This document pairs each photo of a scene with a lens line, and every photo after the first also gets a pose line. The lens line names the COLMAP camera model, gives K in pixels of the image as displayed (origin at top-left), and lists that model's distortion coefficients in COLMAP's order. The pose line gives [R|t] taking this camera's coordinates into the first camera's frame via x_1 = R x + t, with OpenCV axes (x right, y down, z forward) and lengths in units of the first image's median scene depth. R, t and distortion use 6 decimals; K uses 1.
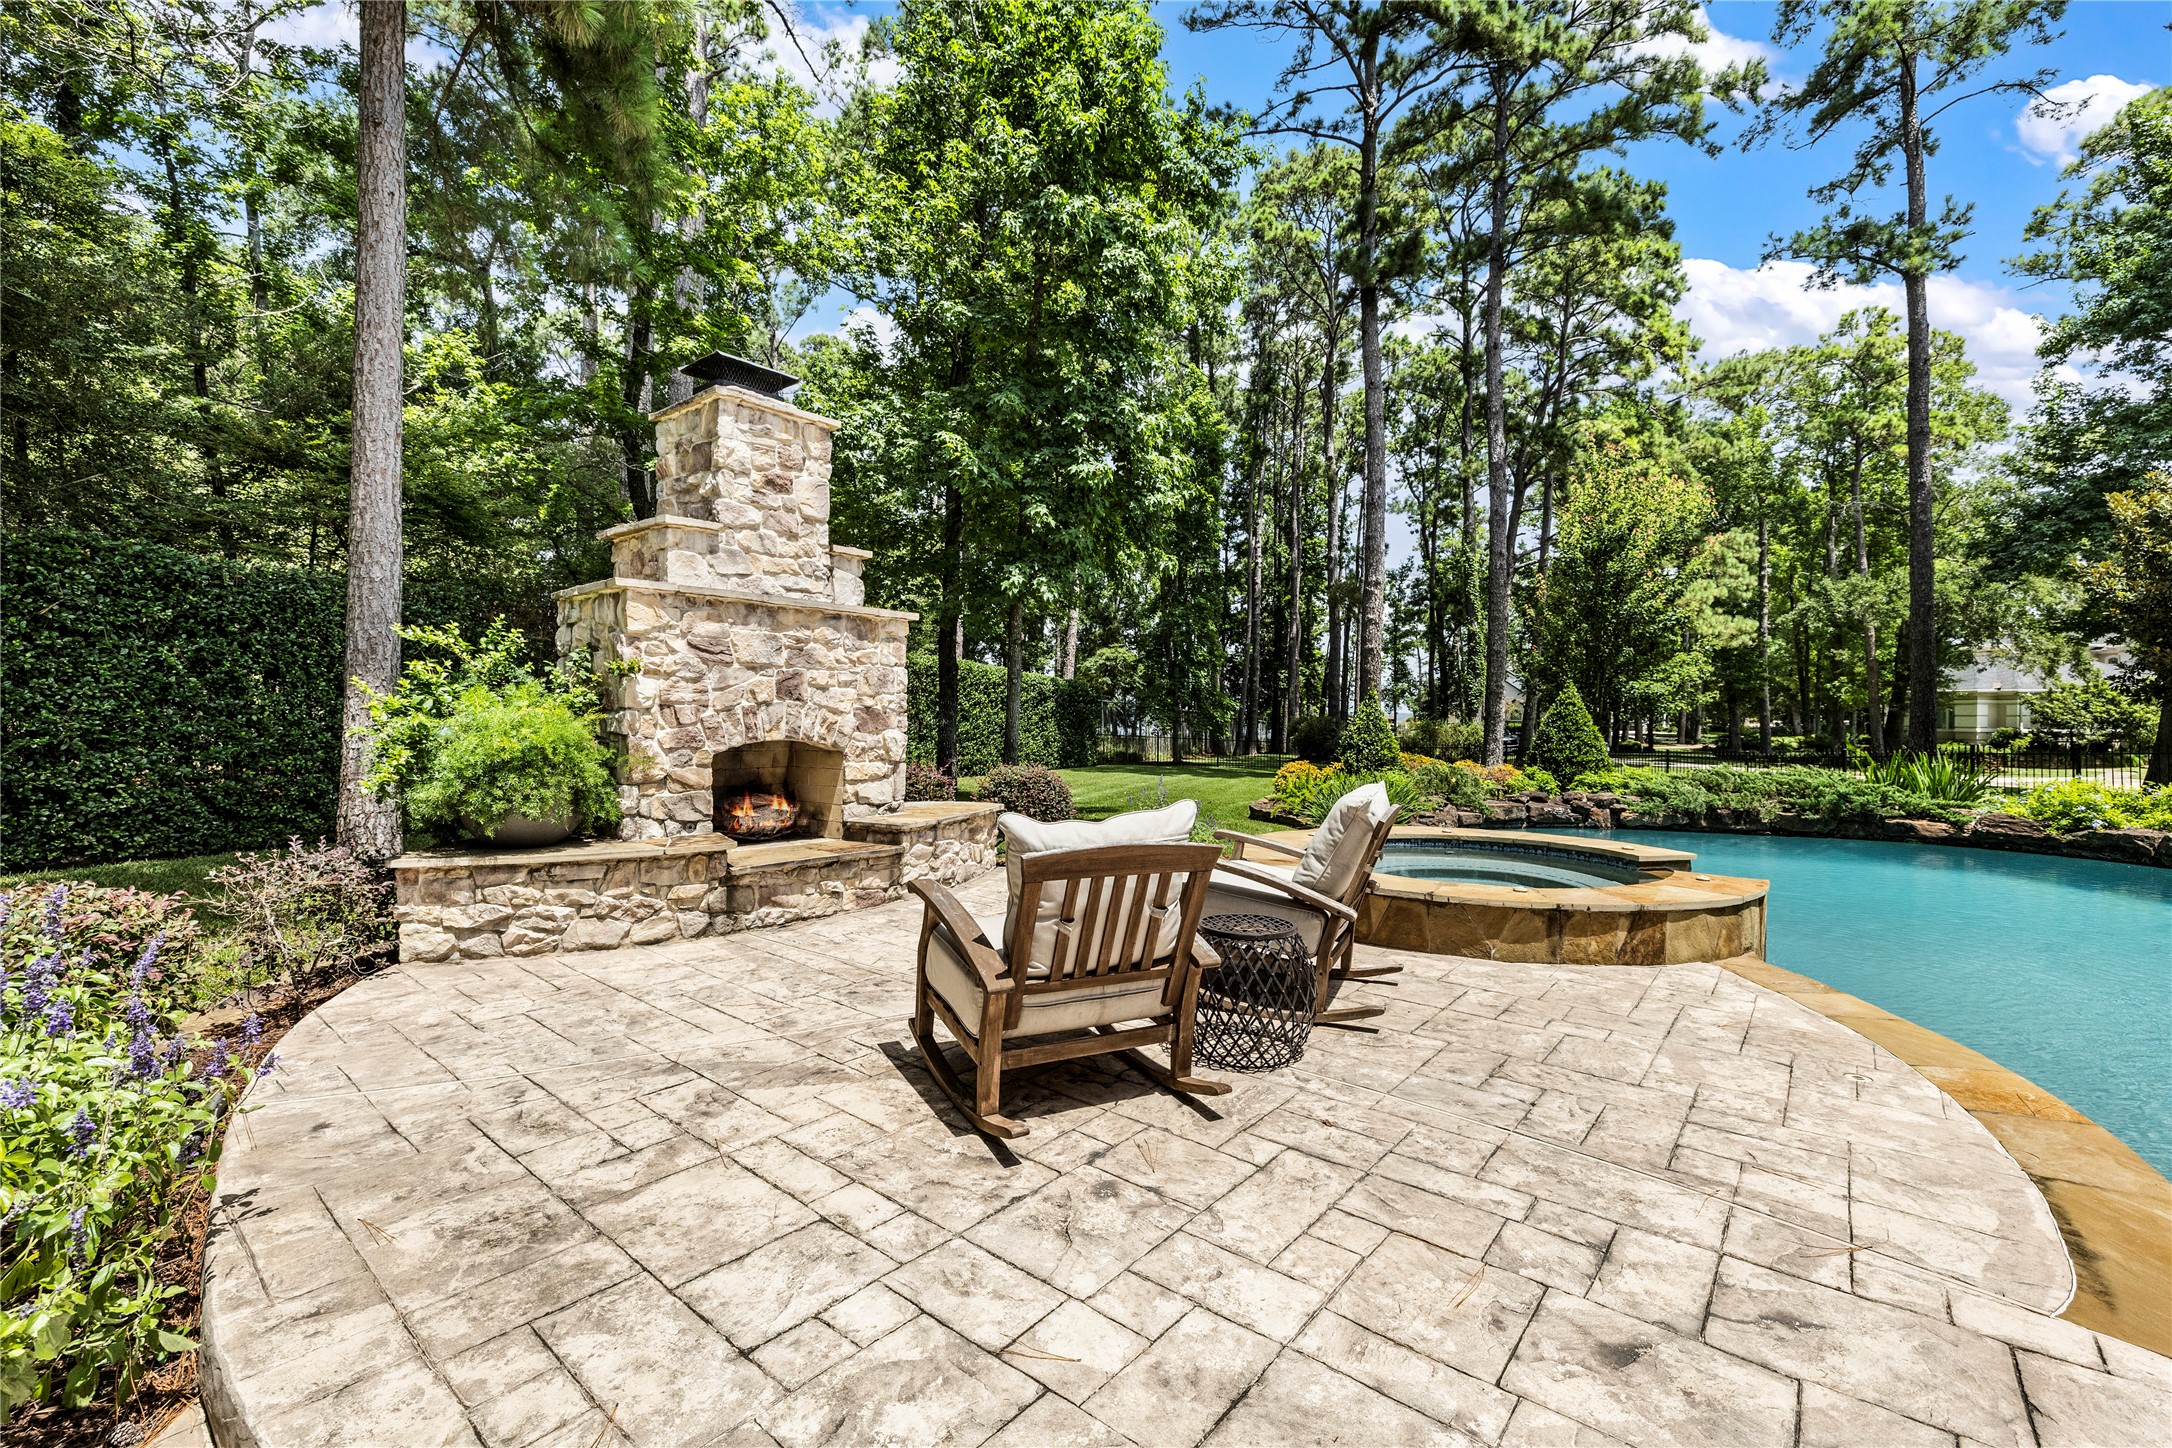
lens RADIAL K [[927.9, 0, 1099.0], [0, 927.9, 716.2], [0, 0, 1]] dist [0.001211, -0.000272]
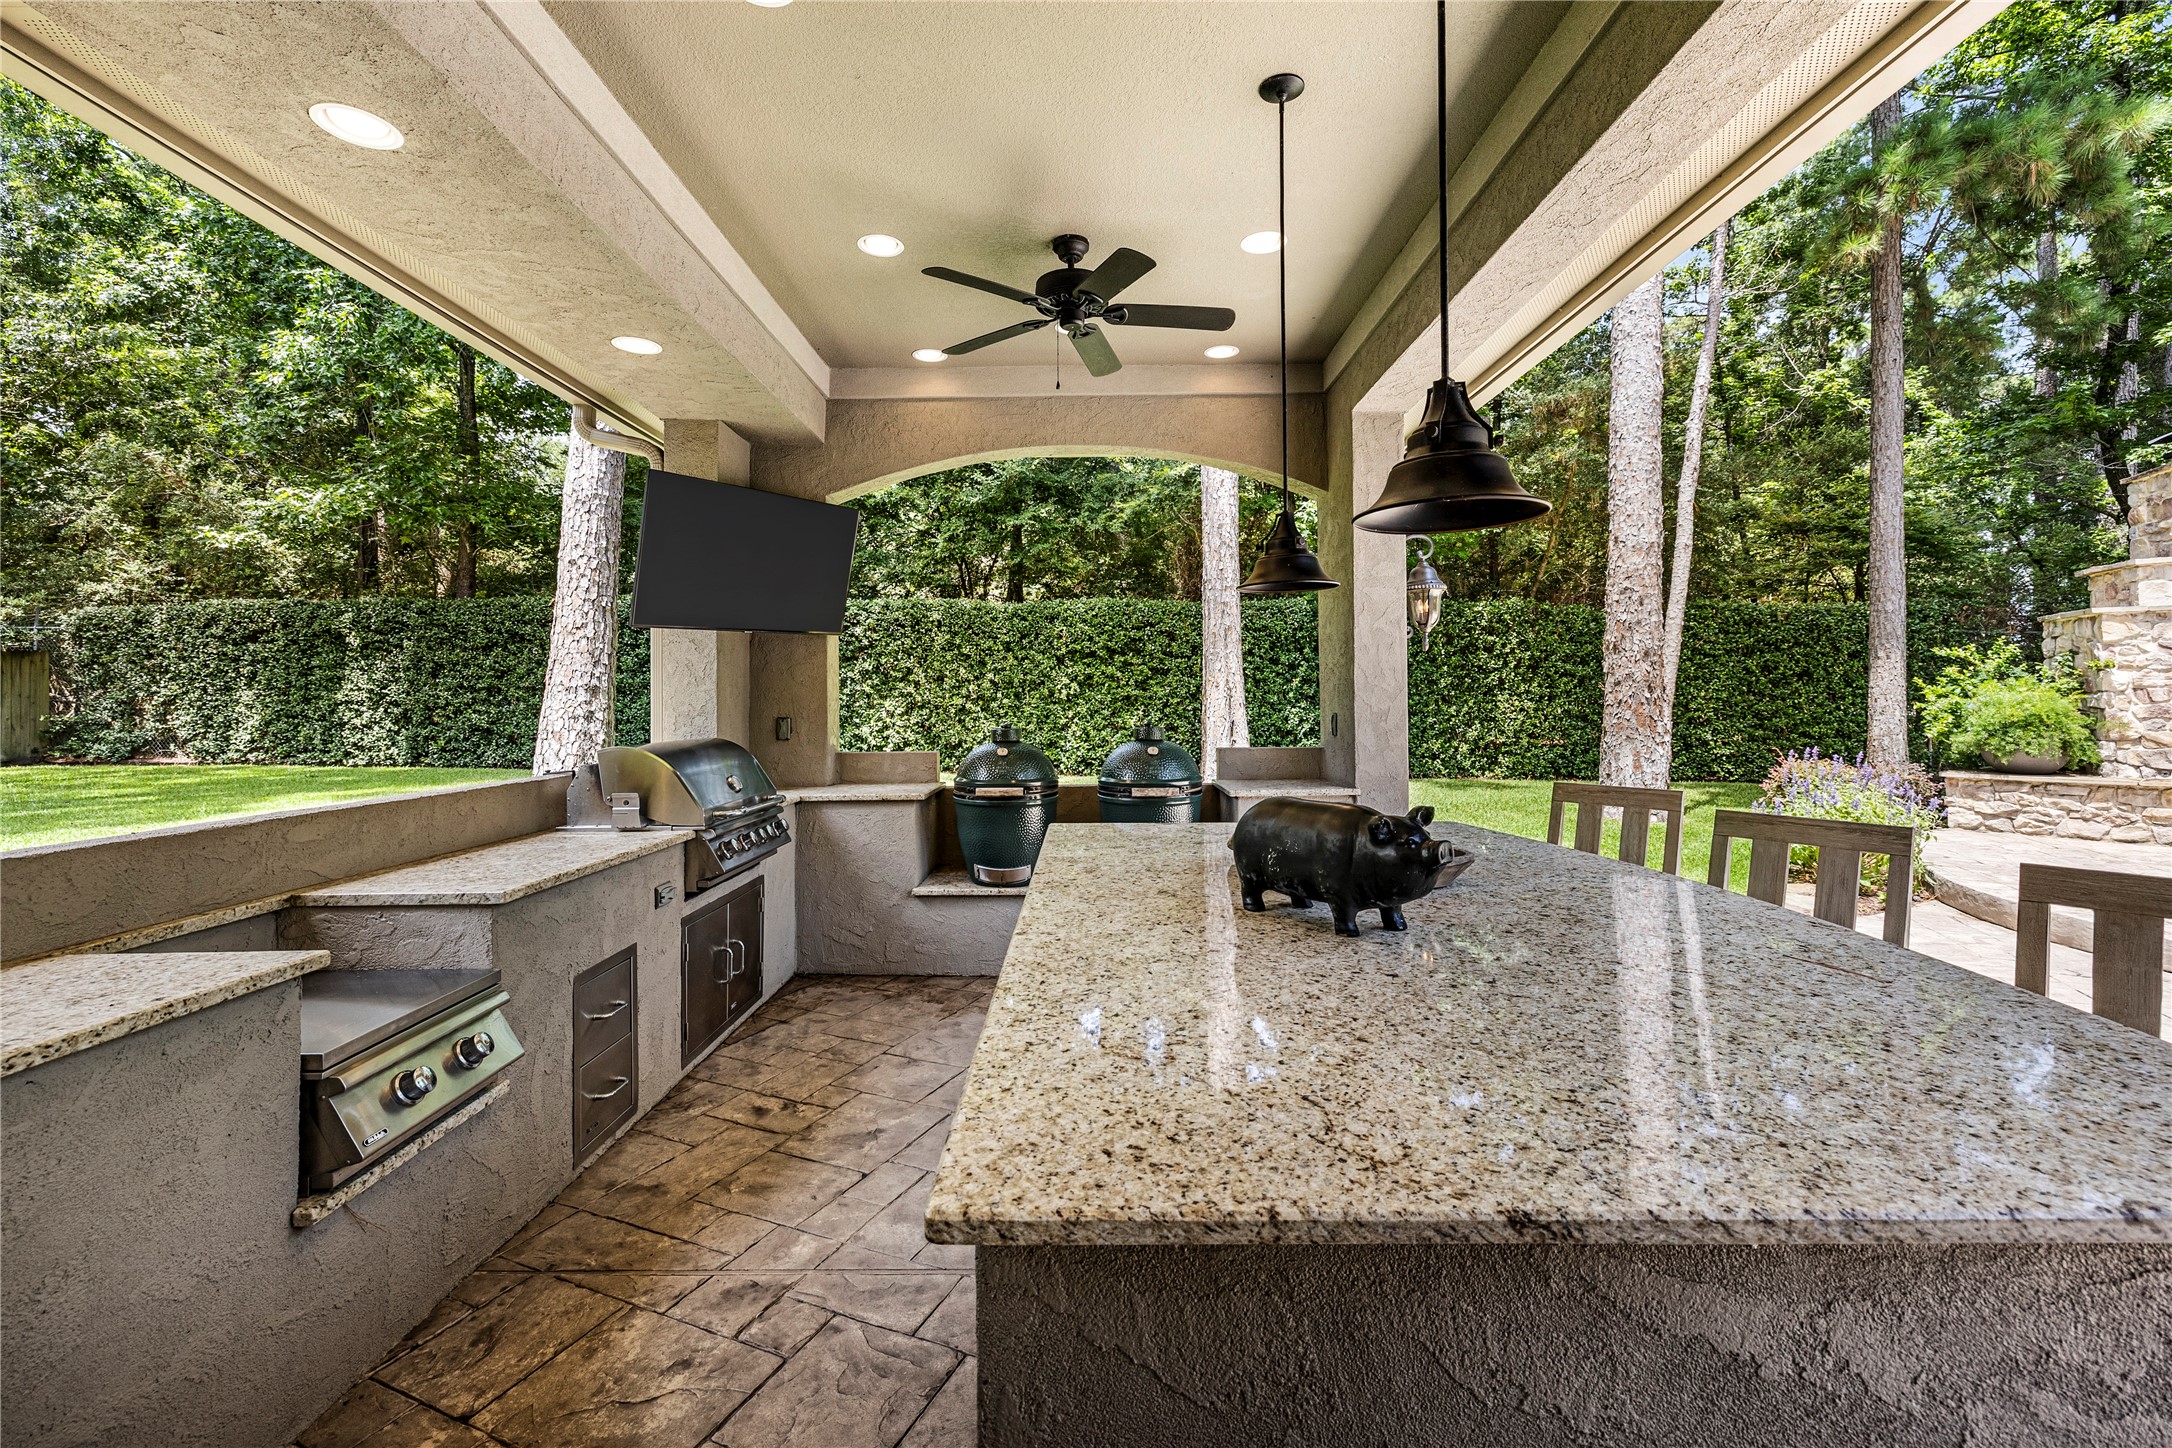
lens RADIAL K [[927.9, 0, 1077.5], [0, 927.9, 689.1], [0, 0, 1]] dist [0.001211, -0.000272]
pose [[0.256911, -0.019768, -0.966233, 0.547020], [0.005849, 0.999804, -0.018899, 0.007169], [0.966417, -0.000796, 0.256976, -1.049580]]
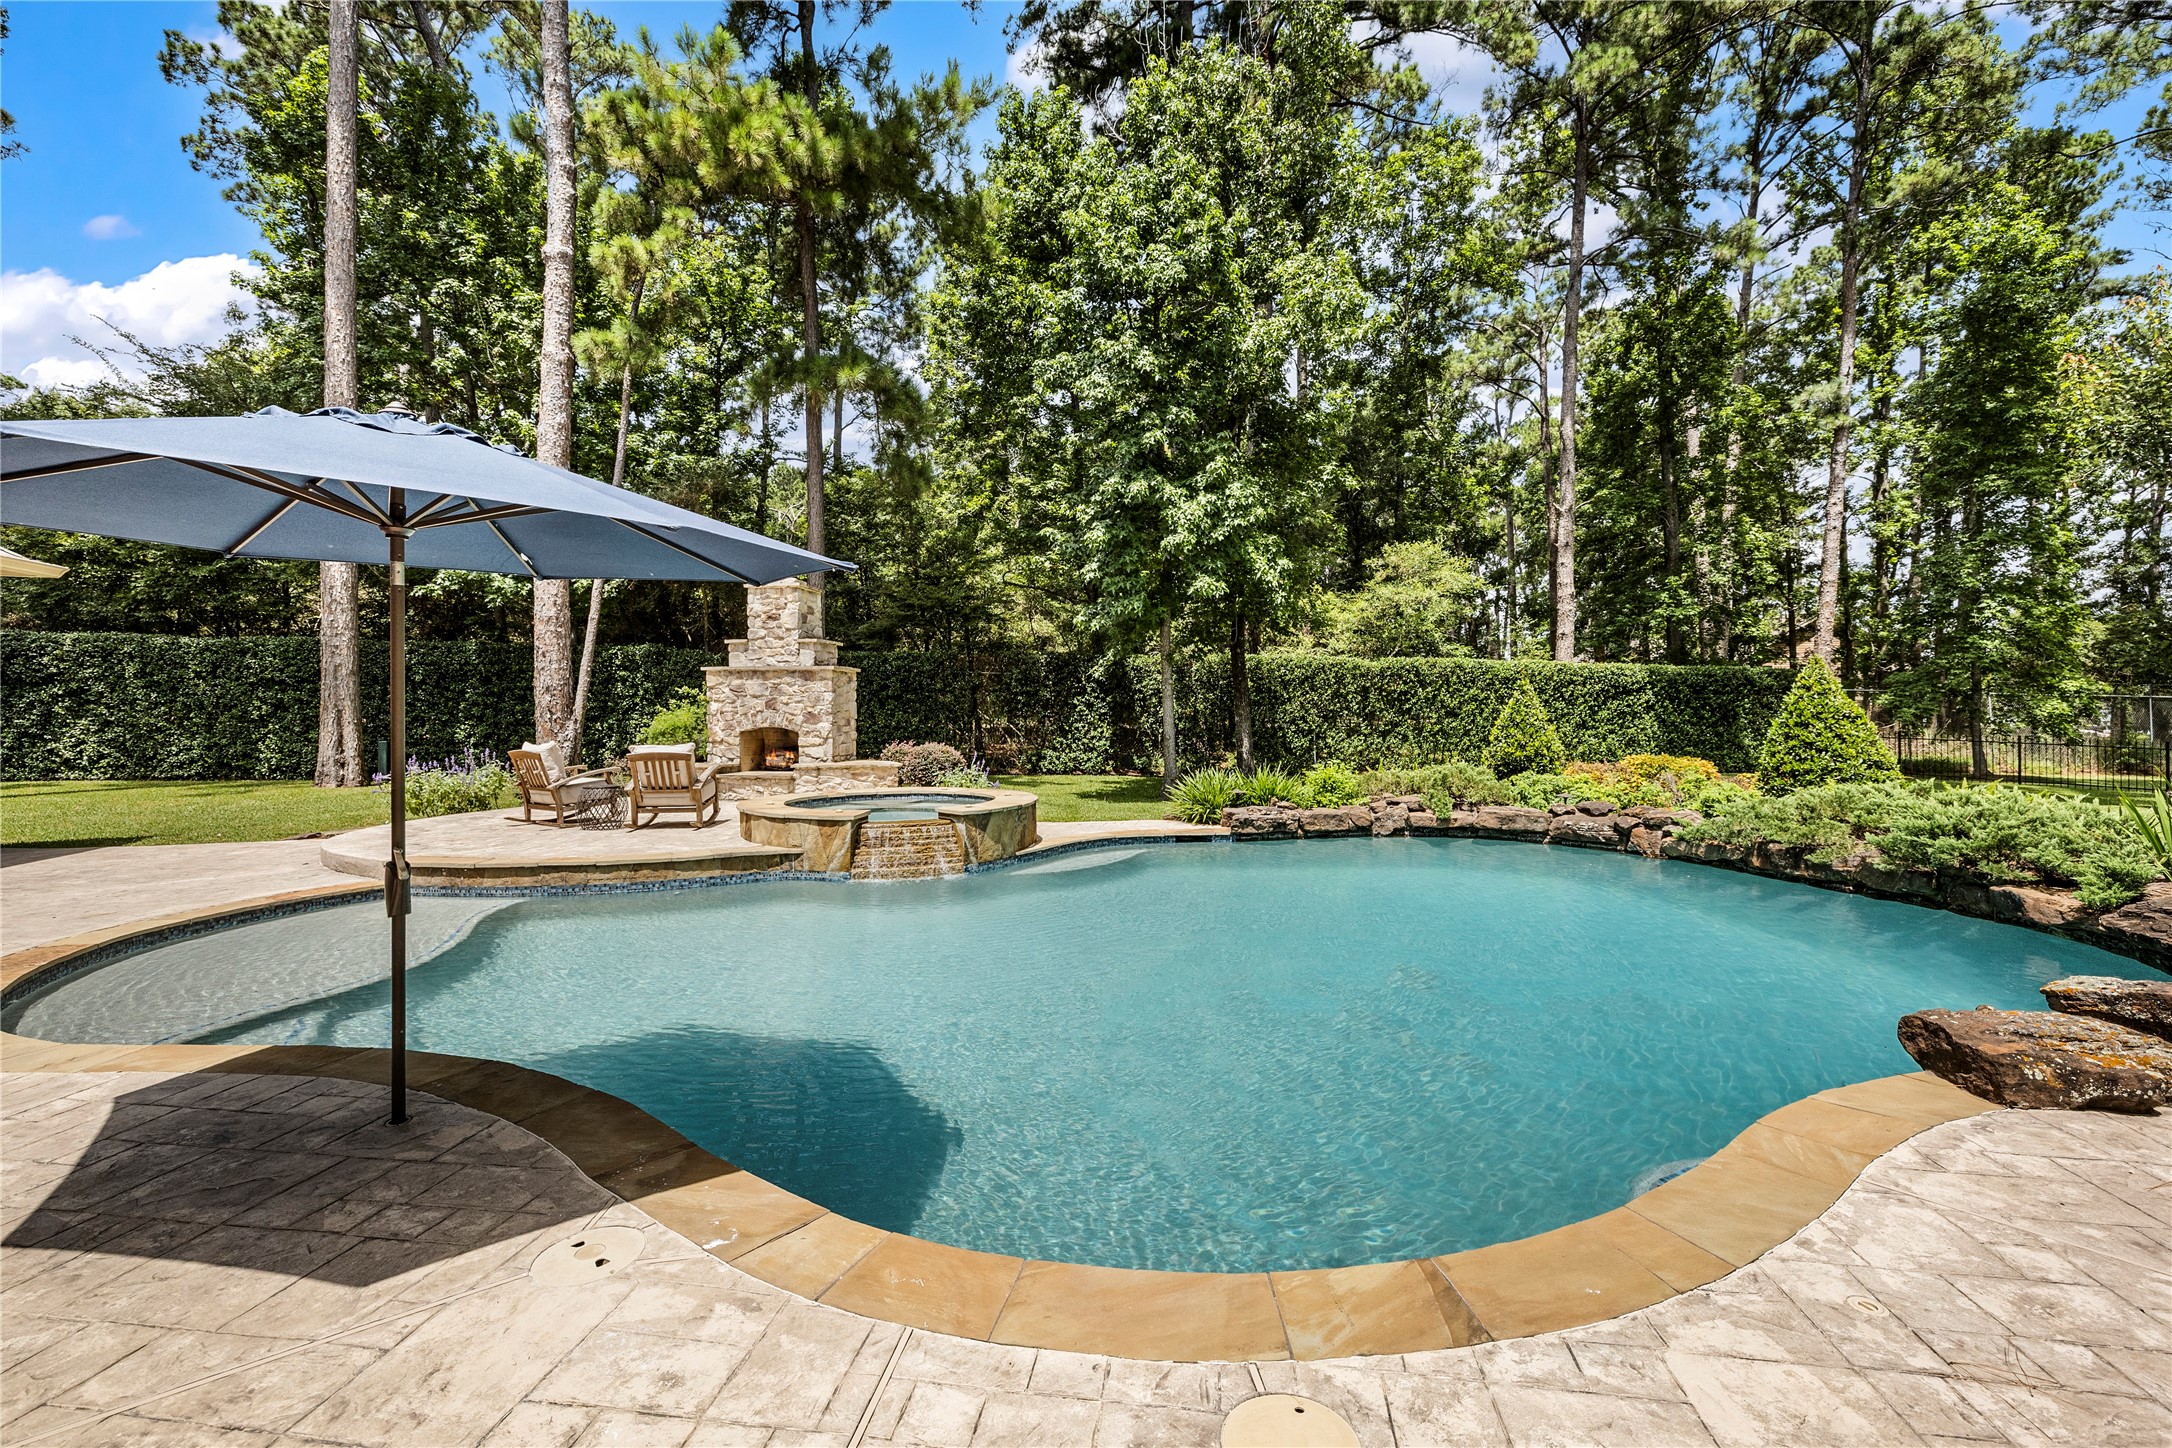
lens RADIAL K [[927.9, 0, 1088.8], [0, 927.9, 718.6], [0, 0, 1]] dist [0.001211, -0.000272]
pose [[0.512121, -0.006389, -0.858889, 2.418396], [0.008533, 0.999961, -0.002350, 0.019624], [0.858871, -0.006126, 0.512156, 0.569459]]
